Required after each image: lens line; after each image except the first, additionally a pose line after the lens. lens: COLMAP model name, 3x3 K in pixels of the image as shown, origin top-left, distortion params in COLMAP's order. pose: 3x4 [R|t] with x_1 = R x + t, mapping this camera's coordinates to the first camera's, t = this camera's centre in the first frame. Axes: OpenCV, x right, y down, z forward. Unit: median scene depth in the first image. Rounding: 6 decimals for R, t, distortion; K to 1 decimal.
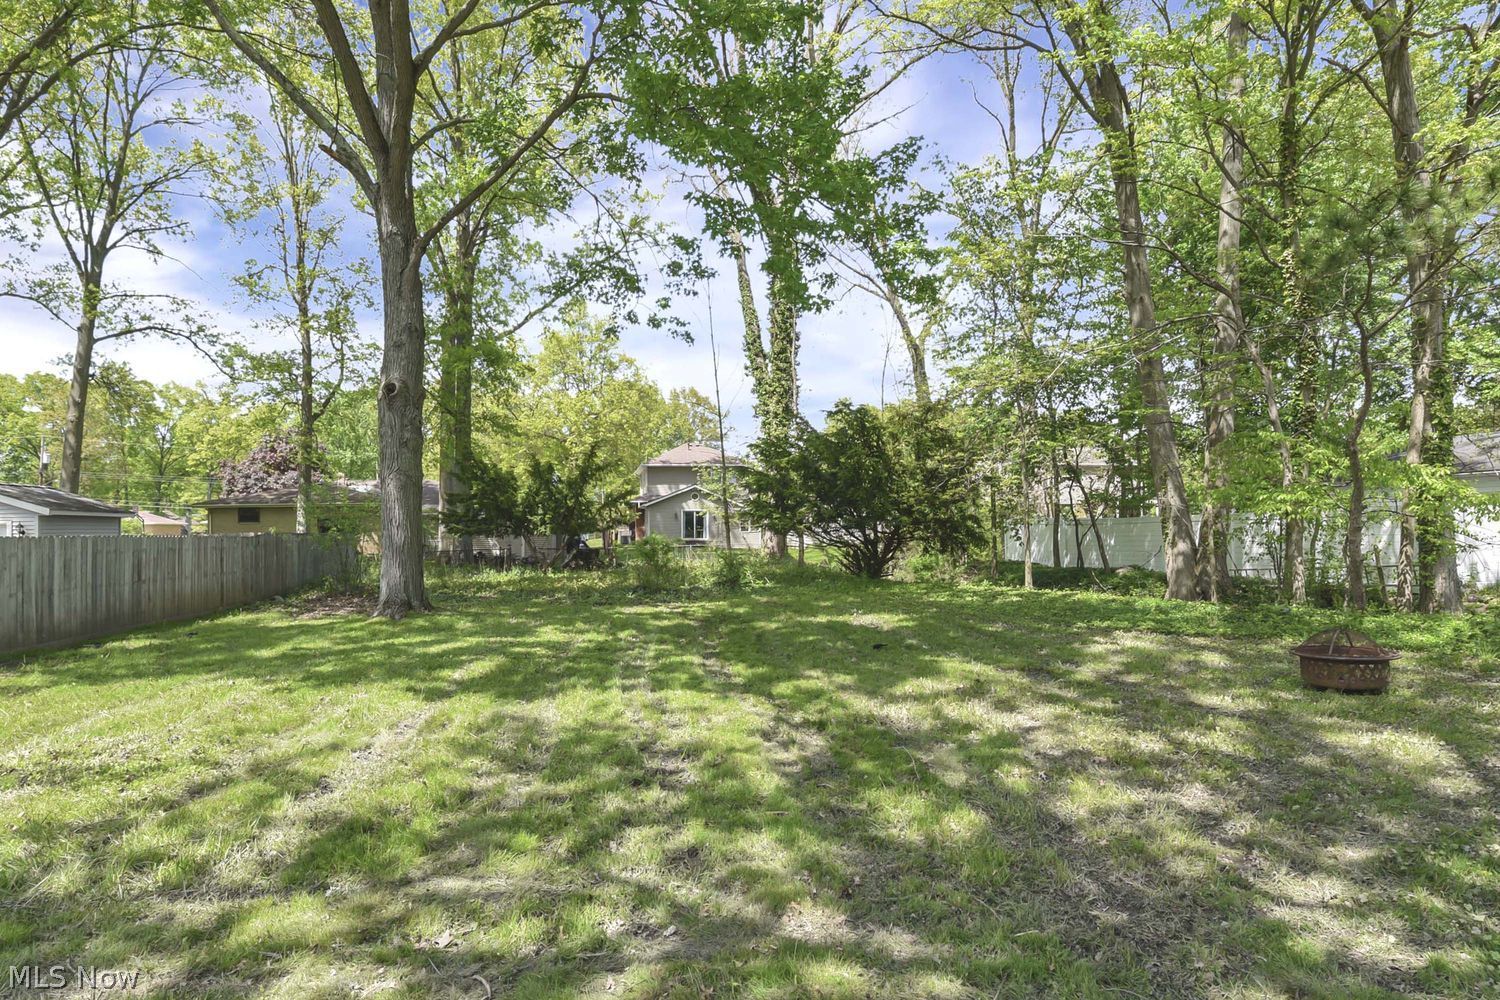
lens RADIAL K [[734.4, 0, 750.0], [0, 734.4, 500.0], [0, 0, 1]] dist [-0.000083, -0.000022]
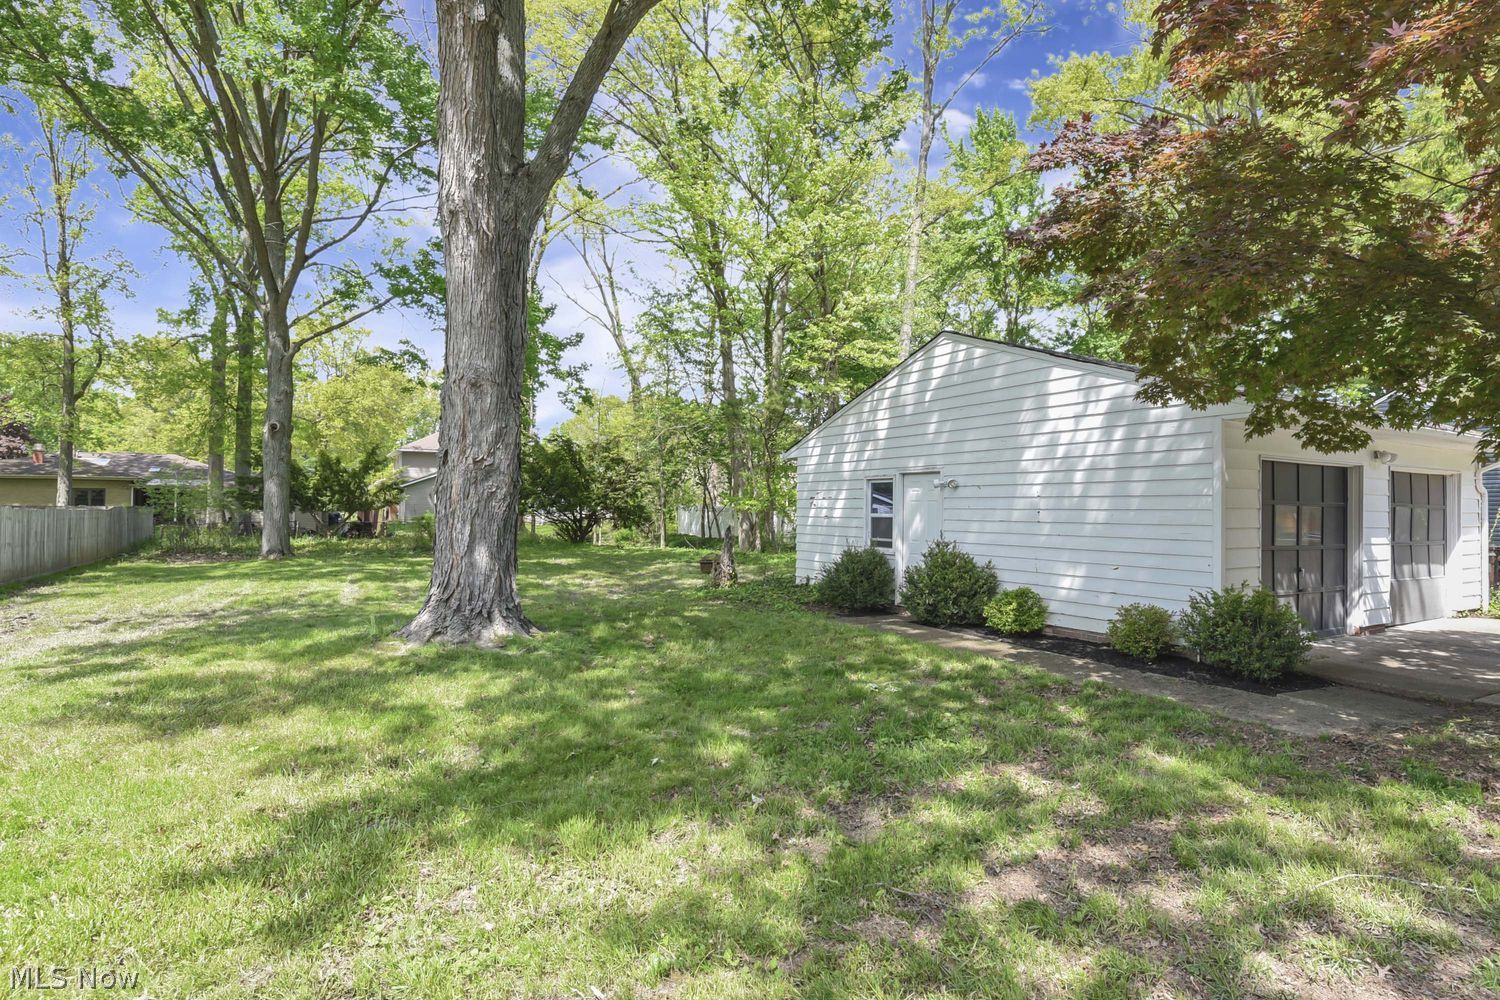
lens RADIAL K [[726.2, 0, 750.0], [0, 726.2, 500.0], [0, 0, 1]] dist [0.000170, -0.000111]
pose [[0.943032, 0.024654, 0.331788, -0.006404], [-0.033162, 0.999250, 0.020003, -0.029191], [-0.331046, -0.029866, 0.943142, -0.587192]]
